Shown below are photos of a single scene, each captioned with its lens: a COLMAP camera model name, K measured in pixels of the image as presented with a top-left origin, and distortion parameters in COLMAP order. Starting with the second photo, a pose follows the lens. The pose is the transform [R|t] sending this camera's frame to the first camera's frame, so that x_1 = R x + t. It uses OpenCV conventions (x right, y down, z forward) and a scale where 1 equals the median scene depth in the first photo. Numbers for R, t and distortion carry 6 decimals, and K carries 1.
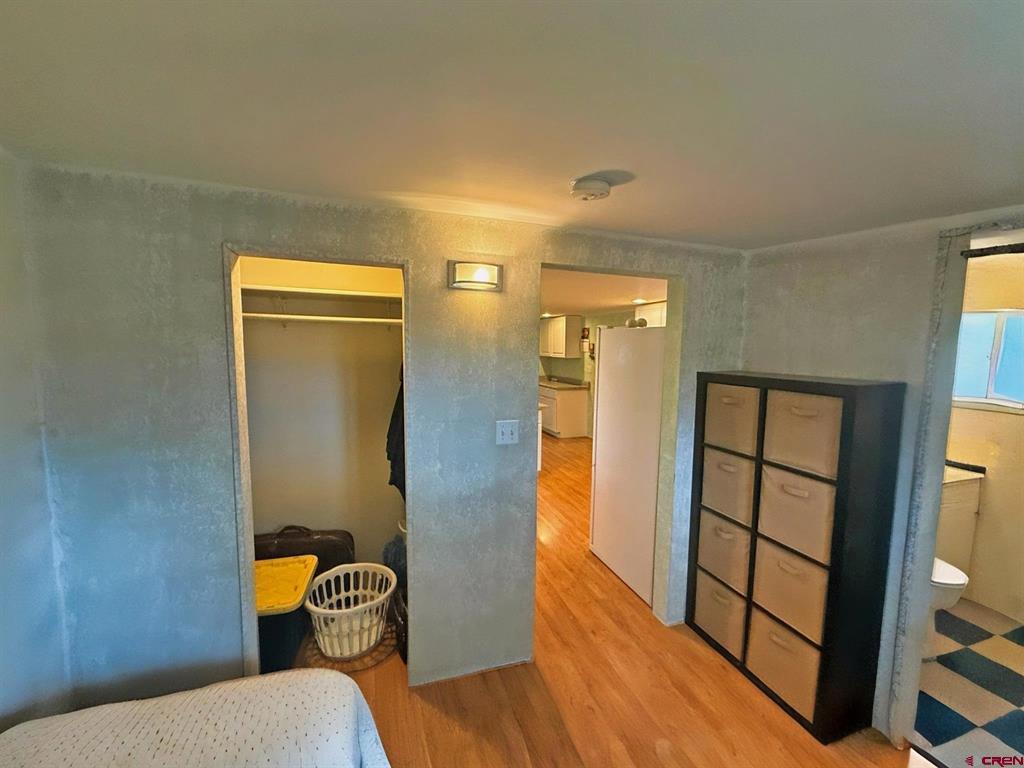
lens RADIAL K [[407.4, 0, 509.5], [0, 407.4, 383.6], [0, 0, 1]] dist [0.000711, -0.000008]
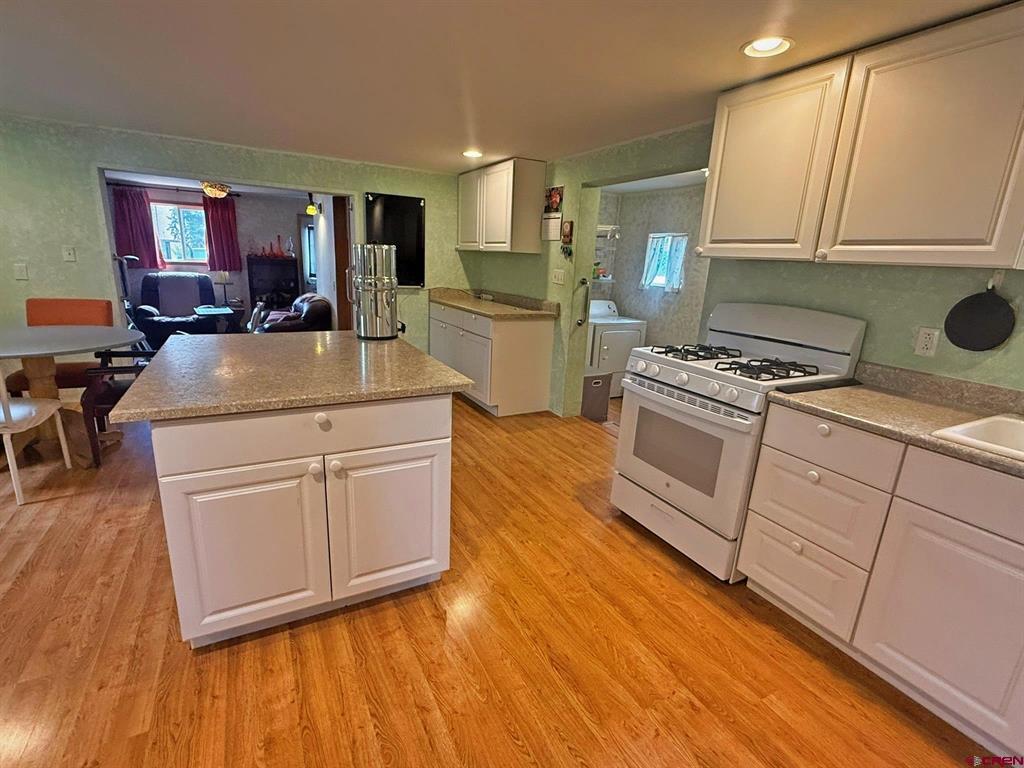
lens RADIAL K [[484.5, 0, 510.0], [0, 484.5, 383.3], [0, 0, 1]] dist [0.001583, -0.000250]
pose [[0.986043, -0.008077, 0.166293, 0.040277], [-0.019885, 0.985960, 0.165795, -0.005051], [-0.165298, -0.166788, 0.972038, 0.424978]]
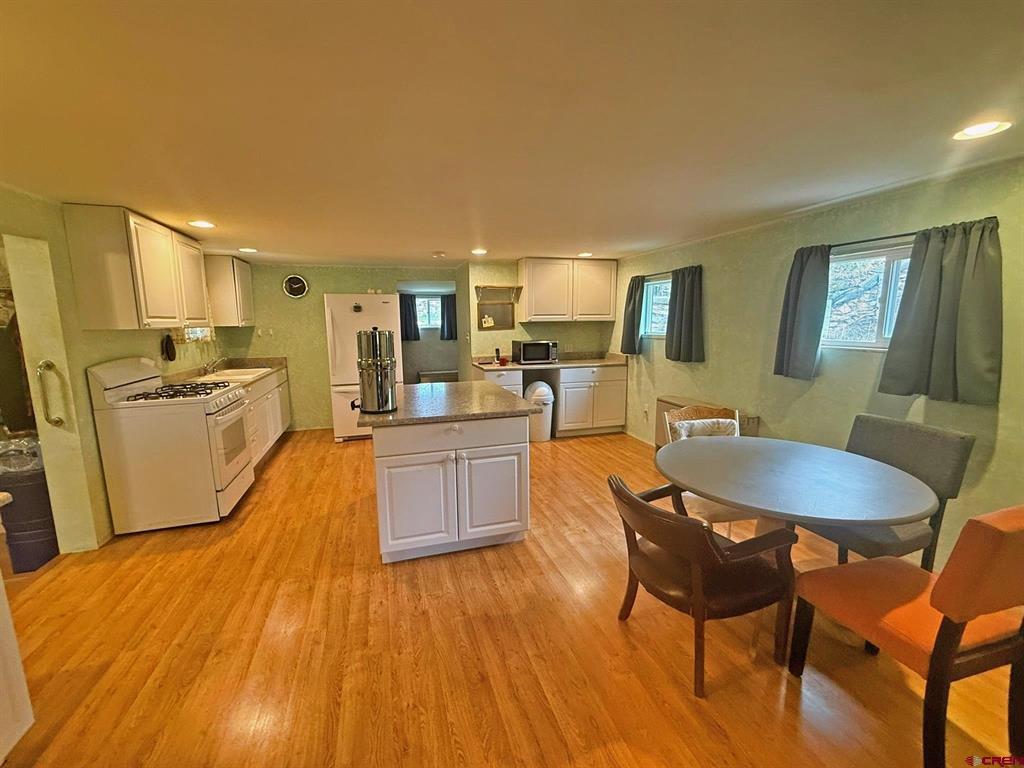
lens RADIAL K [[422.4, 0, 512.6], [0, 422.4, 386.5], [0, 0, 1]] dist [0.000995, -0.000029]
pose [[-0.999769, -0.006753, 0.020421, -0.114578], [-0.001550, 0.969575, 0.244789, -0.082710], [-0.021453, 0.244701, -0.969361, 1.130784]]
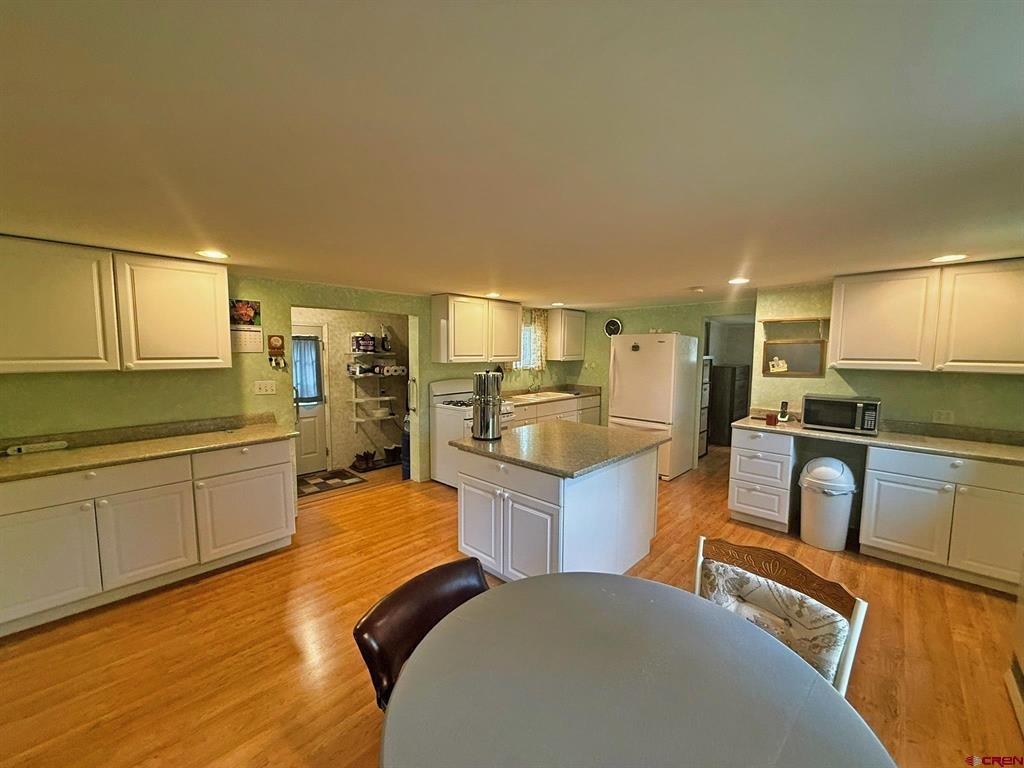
lens RADIAL K [[407.4, 0, 509.5], [0, 407.4, 383.6], [0, 0, 1]] dist [0.000711, -0.000008]
pose [[-0.463785, -0.090162, 0.881348, -0.368194], [0.068217, 0.988220, 0.136992, -0.086953], [-0.883318, 0.123657, -0.452171, 0.958181]]
